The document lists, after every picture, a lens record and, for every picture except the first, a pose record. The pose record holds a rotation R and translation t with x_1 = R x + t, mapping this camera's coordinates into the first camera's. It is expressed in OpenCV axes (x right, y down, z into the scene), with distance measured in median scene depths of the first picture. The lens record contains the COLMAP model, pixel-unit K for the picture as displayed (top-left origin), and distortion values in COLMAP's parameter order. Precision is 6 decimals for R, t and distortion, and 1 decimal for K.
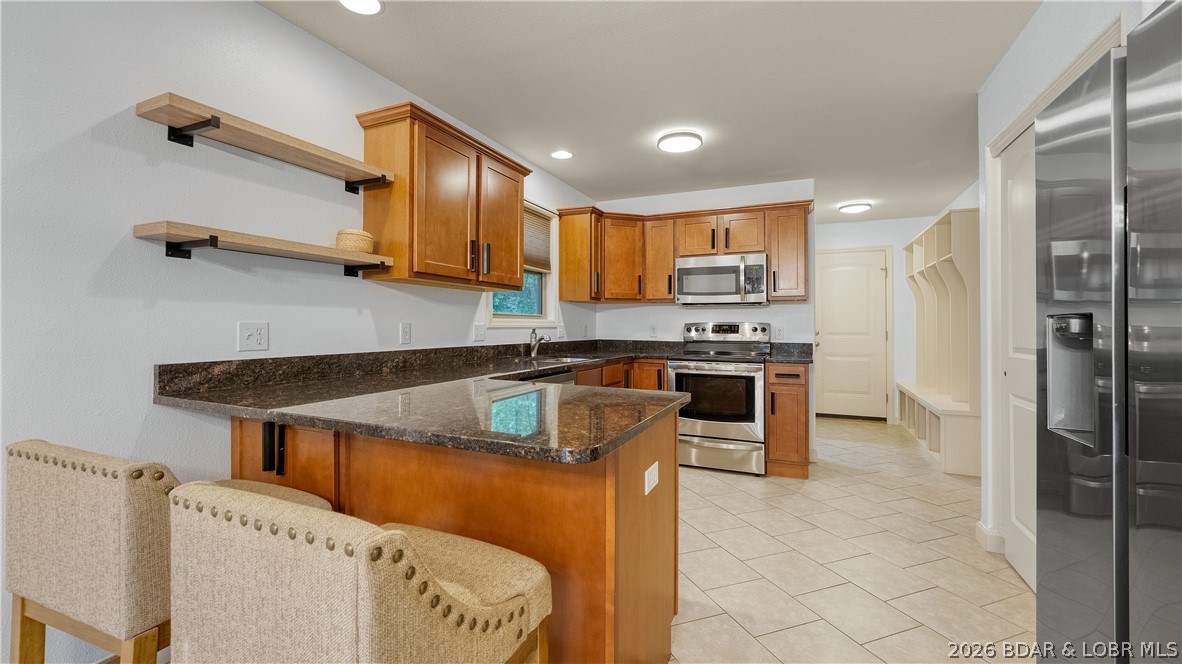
lens RADIAL K [[495.9, 0, 588.1], [0, 495.9, 317.9], [0, 0, 1]] dist [-0.001670, -0.000107]
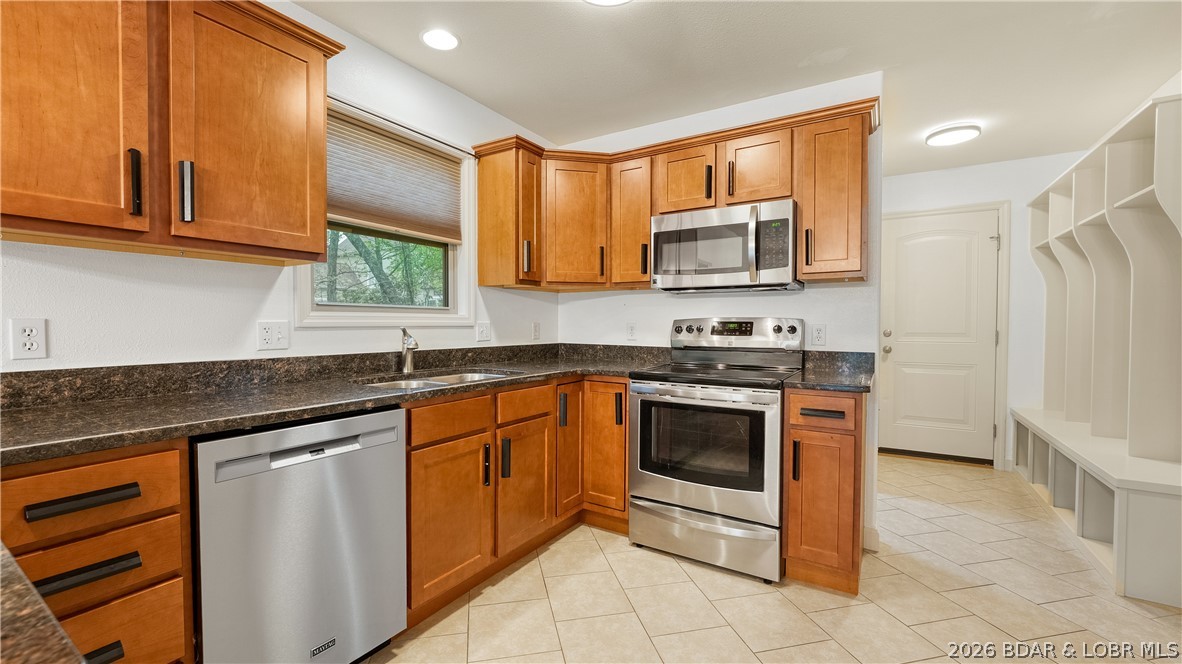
lens RADIAL K [[507.6, 0, 595.1], [0, 507.6, 335.6], [0, 0, 1]] dist [-0.009943, 0.000061]
pose [[0.994623, 0.001499, -0.103546, 0.177963], [0.002606, 0.999216, 0.039501, 0.005670], [0.103525, -0.039558, 0.993840, 0.354731]]
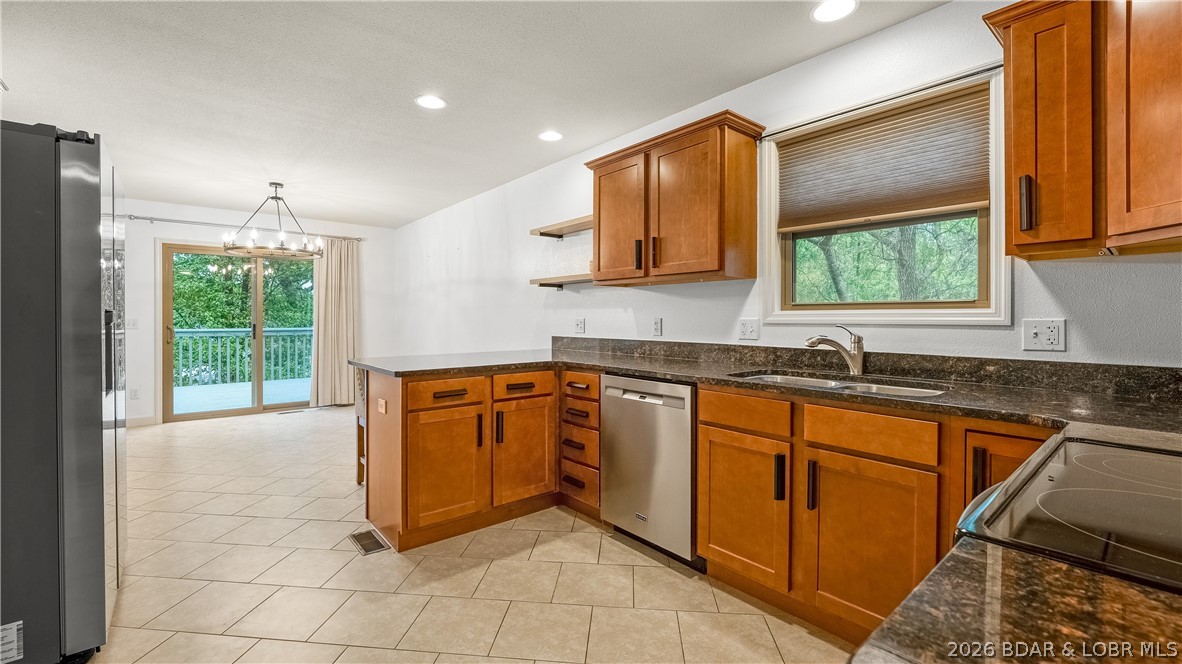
lens RADIAL K [[482.2, 0, 580.5], [0, 482.2, 326.9], [0, 0, 1]] dist [0.001320, 0.000093]
pose [[-0.437040, 0.007209, -0.899413, 0.491146], [0.006986, 0.999965, 0.004620, 0.015993], [0.899415, -0.004264, -0.437075, 0.877108]]
